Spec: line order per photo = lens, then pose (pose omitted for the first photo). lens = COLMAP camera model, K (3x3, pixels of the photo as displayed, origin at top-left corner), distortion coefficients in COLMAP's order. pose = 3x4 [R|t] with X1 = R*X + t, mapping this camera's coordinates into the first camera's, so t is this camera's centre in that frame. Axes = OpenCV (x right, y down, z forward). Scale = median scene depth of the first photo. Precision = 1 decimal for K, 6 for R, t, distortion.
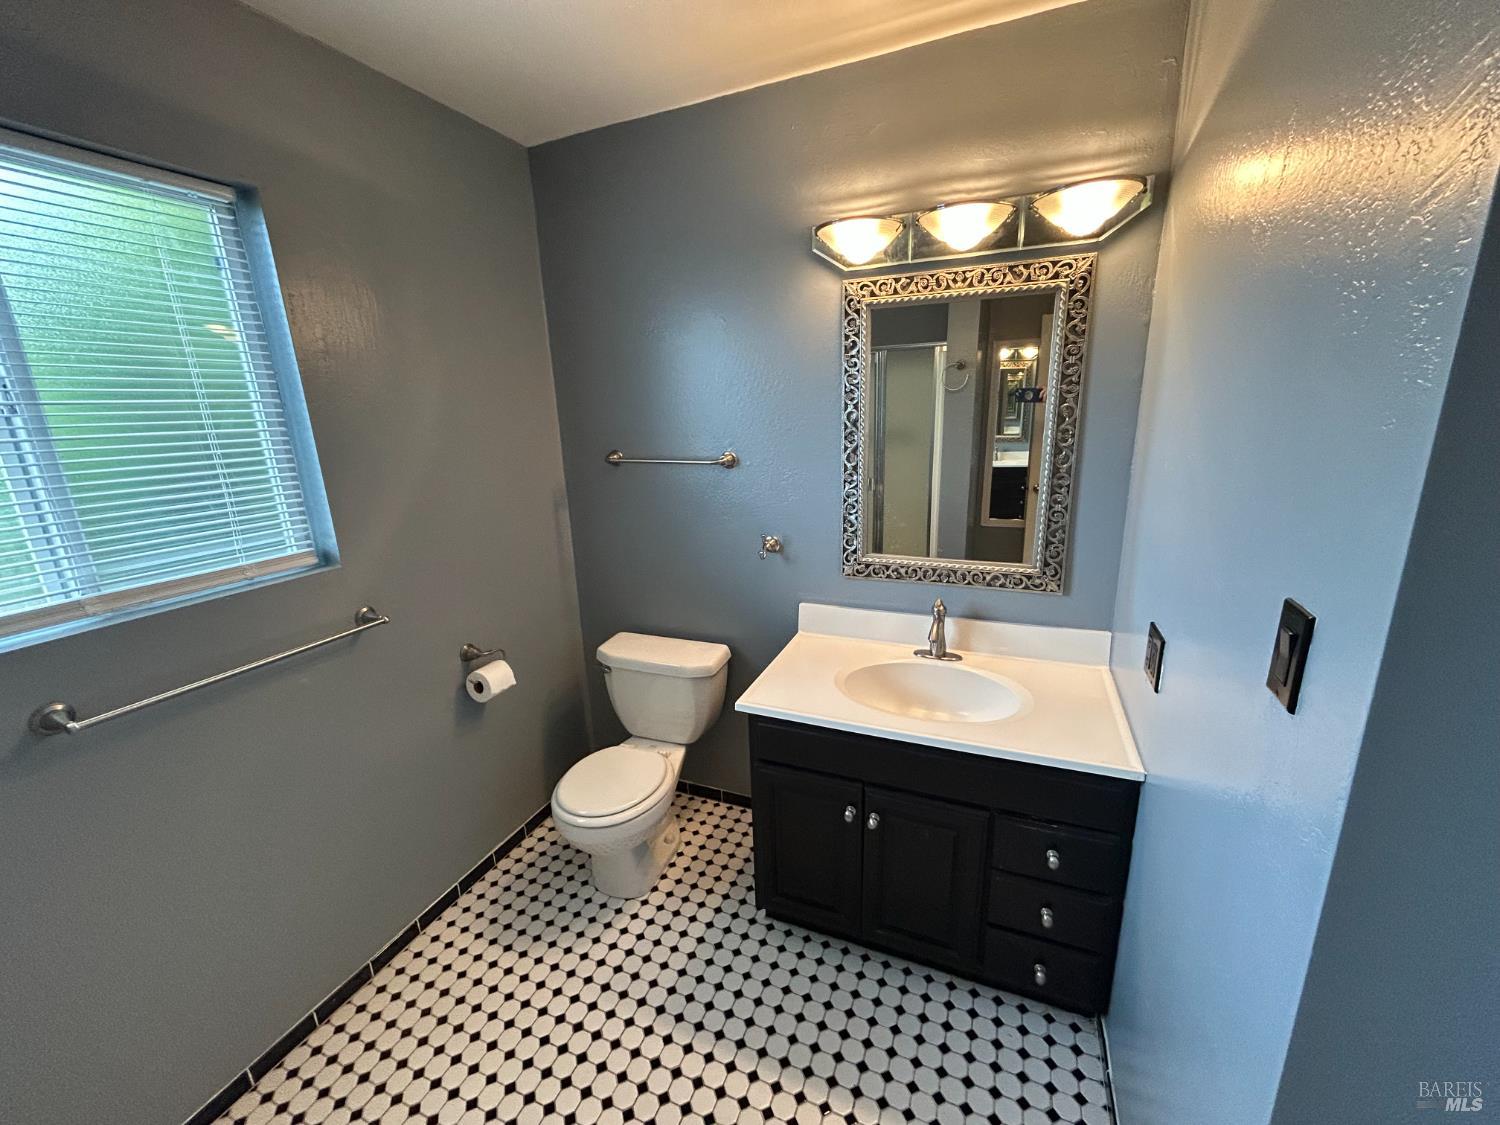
lens RADIAL K [[614.2, 0, 748.4], [0, 614.2, 553.8], [0, 0, 1]] dist [0.008271, 0.000027]
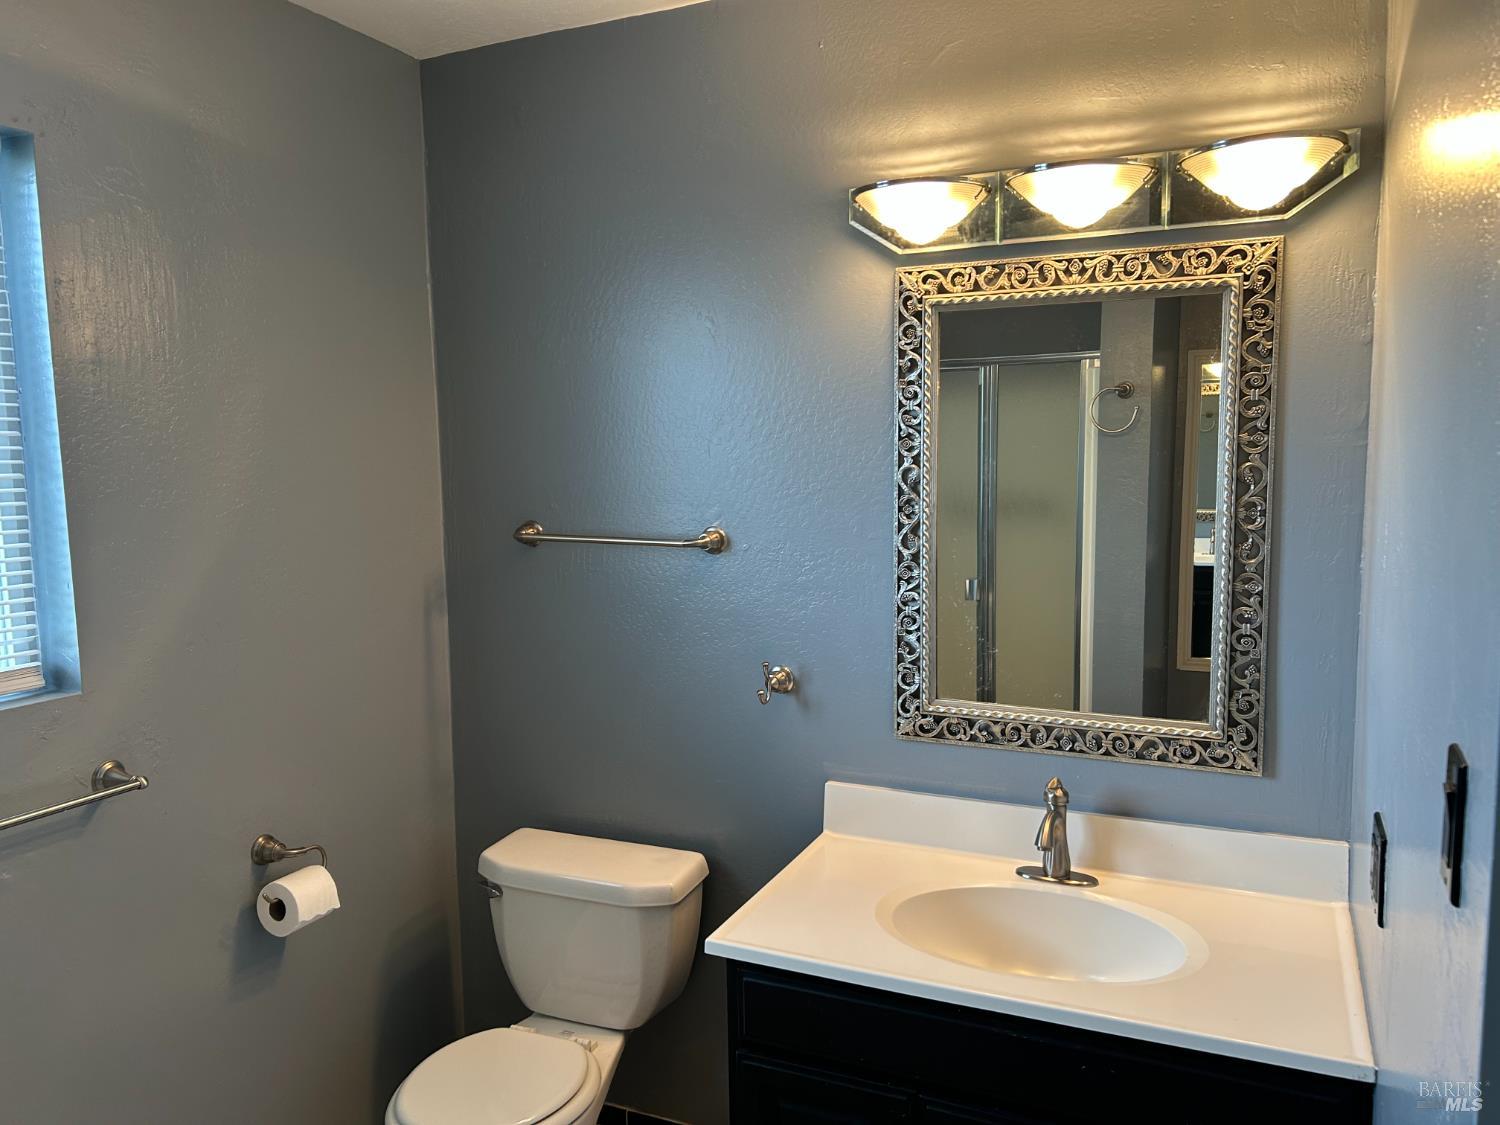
lens RADIAL K [[1148.0, 0, 750.0], [0, 1148.0, 562.5], [0, 0, 1]] dist [0.083299, -0.087886]
pose [[0.999401, 0.023008, -0.025862, 0.039193], [-0.026381, 0.989981, -0.138712, 0.031359], [0.022411, 0.139311, 0.989995, -0.153705]]
